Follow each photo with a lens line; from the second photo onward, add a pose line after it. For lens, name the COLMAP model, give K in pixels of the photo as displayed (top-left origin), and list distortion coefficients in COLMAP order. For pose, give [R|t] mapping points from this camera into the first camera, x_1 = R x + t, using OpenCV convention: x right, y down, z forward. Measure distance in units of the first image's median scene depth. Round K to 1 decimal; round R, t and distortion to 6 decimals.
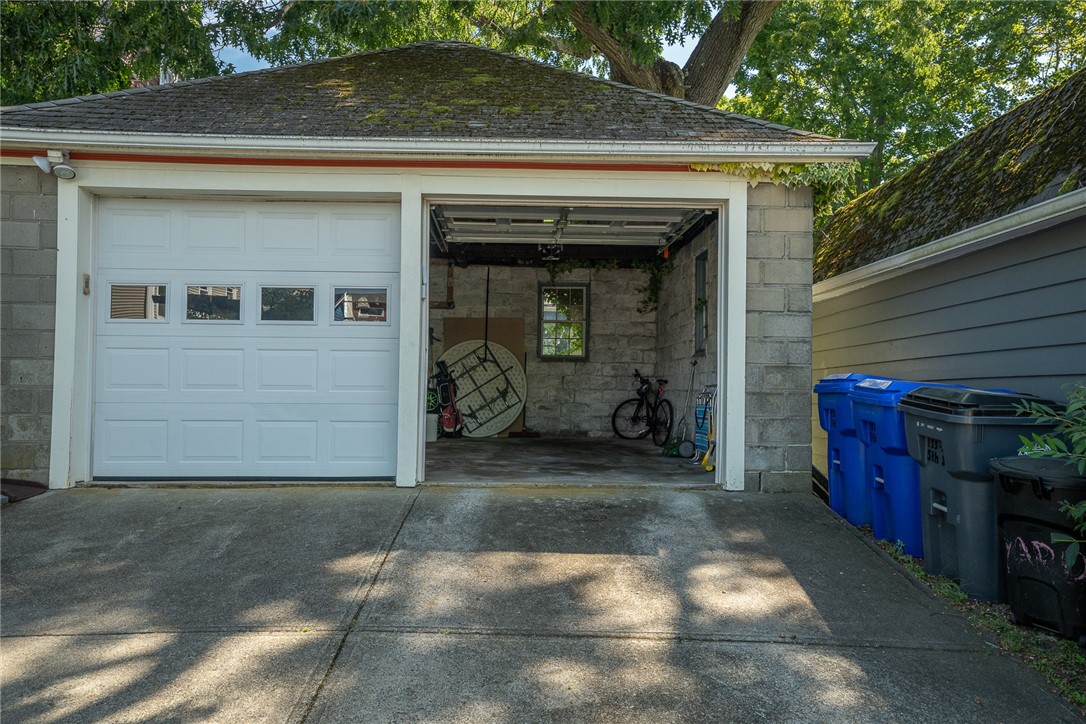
lens RADIAL K [[853.3, 0, 543.0], [0, 853.3, 362.0], [0, 0, 1]] dist [0.087678, 0.001482]
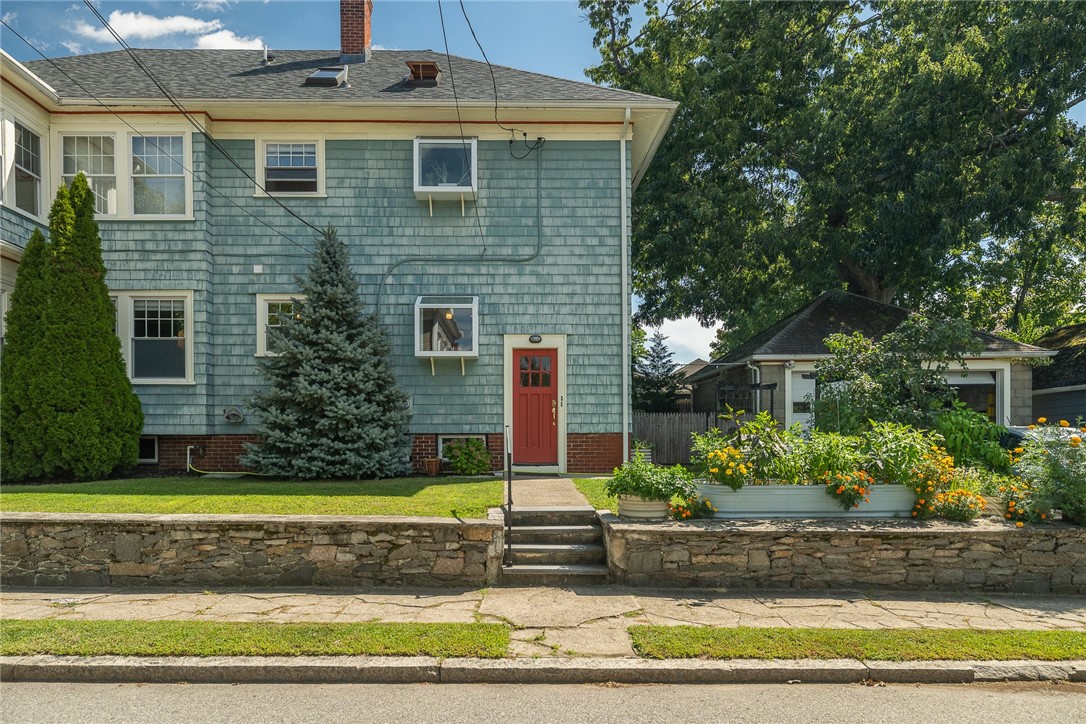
lens RADIAL K [[699.4, 0, 542.4], [0, 699.4, 450.0], [0, 0, 1]] dist [0.001893, 0.000517]
pose [[0.999790, -0.018329, -0.009203, -1.302365], [0.018668, 0.999095, 0.038221, -0.030842], [0.008494, -0.038384, 0.999227, -1.374231]]
